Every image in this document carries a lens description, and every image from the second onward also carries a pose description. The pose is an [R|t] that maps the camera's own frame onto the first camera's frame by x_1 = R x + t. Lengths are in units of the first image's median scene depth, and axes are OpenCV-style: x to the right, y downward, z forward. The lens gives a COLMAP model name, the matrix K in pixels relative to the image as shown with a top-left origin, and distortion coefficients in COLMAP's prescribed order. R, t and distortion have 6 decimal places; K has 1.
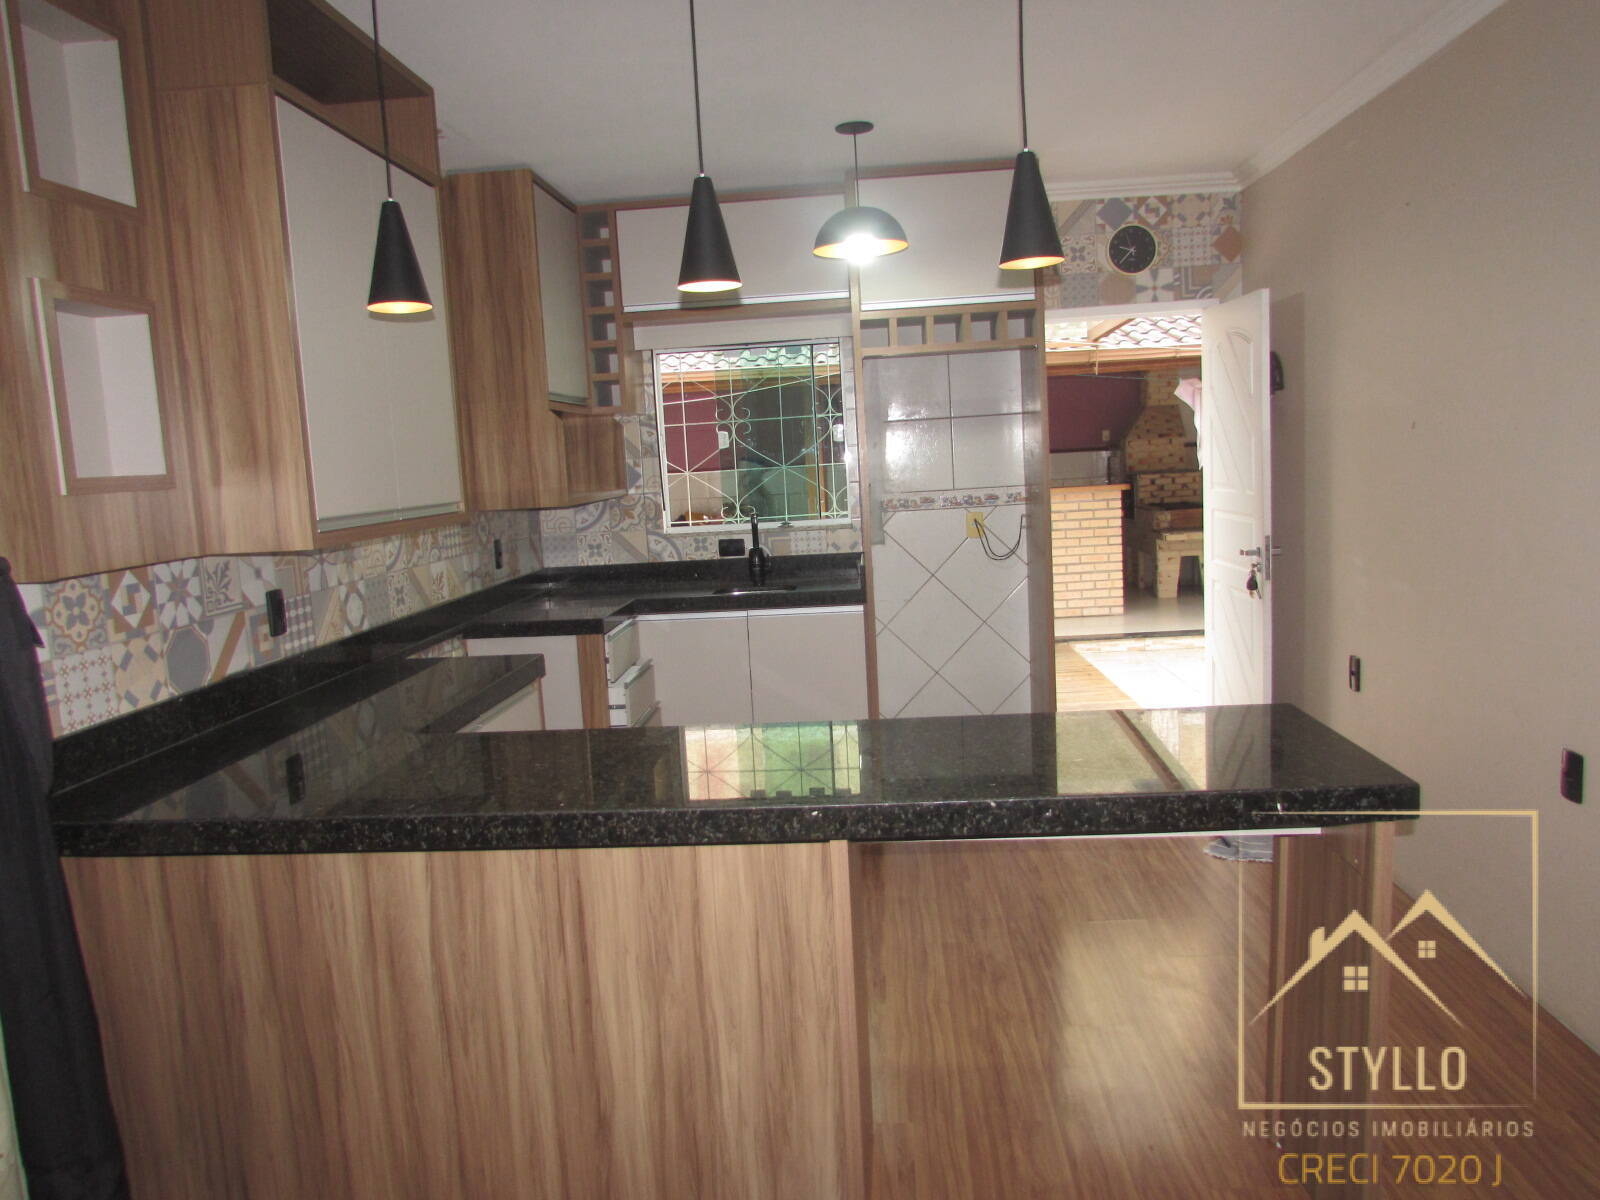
lens RADIAL K [[1126.8, 0, 798.5], [0, 1126.8, 609.8], [0, 0, 1]] dist [-0.039434, 0.016137]
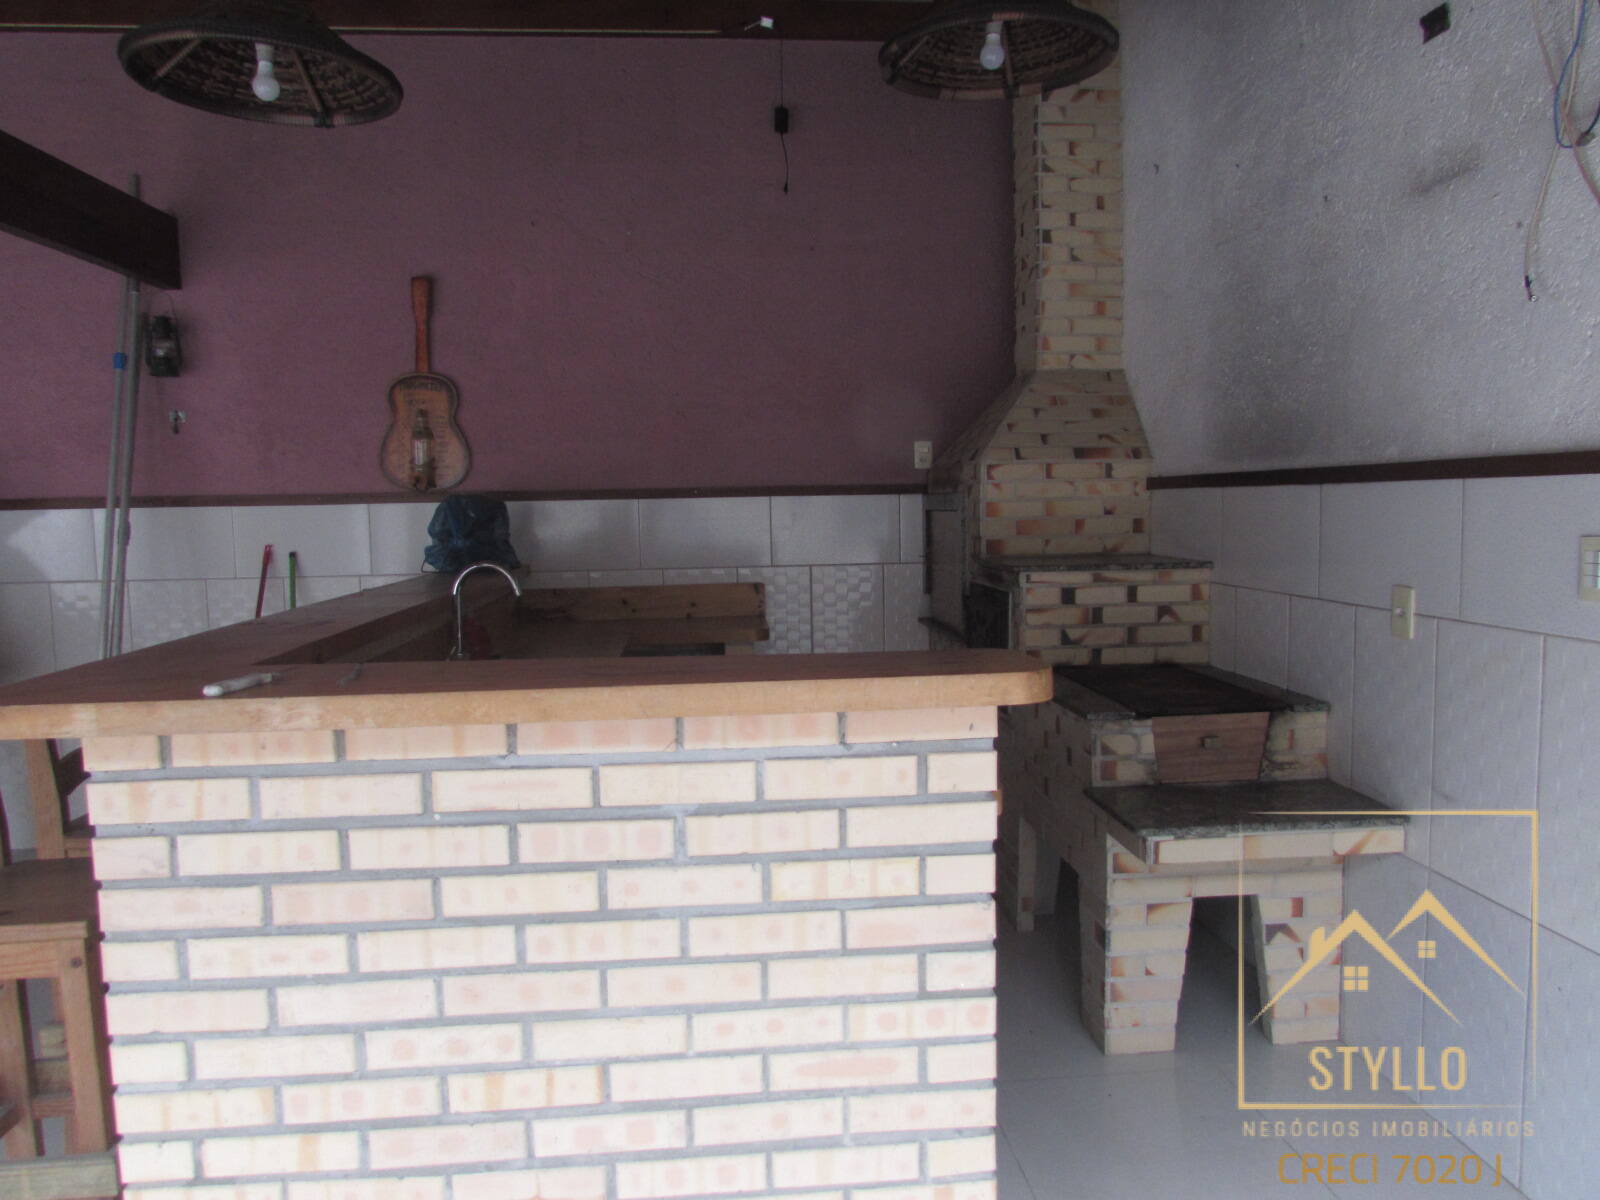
lens RADIAL K [[1126.8, 0, 797.2], [0, 1126.8, 605.7], [0, 0, 1]] dist [-0.039434, 0.016137]
pose [[0.987560, 0.025215, 0.155209, 0.206889], [-0.017981, 0.998693, -0.047837, -0.101122], [-0.156212, 0.044451, 0.986723, 0.751635]]
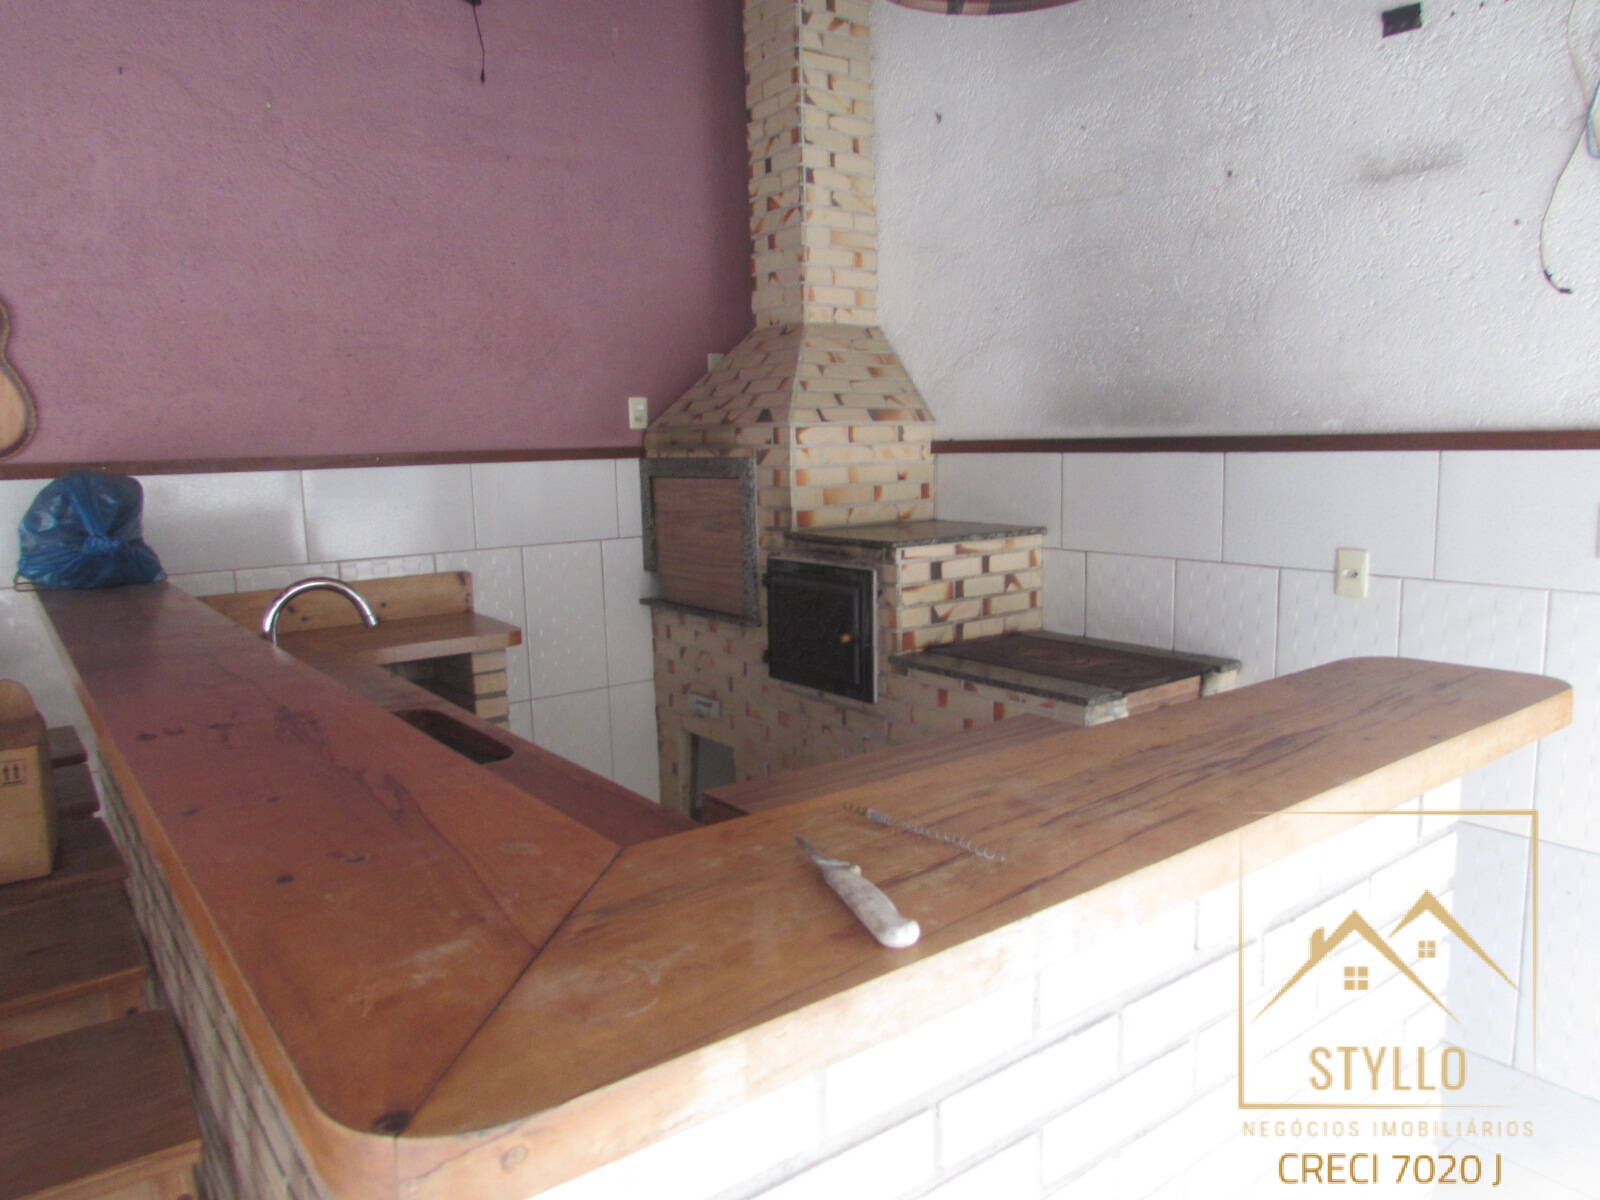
lens RADIAL K [[1126.8, 0, 802.3], [0, 1126.8, 605.2], [0, 0, 1]] dist [-0.039434, 0.016137]
pose [[0.757367, -0.056511, 0.650540, 0.108443], [0.066301, 0.997755, 0.009485, -0.116892], [-0.649615, 0.035947, 0.759413, 0.852802]]
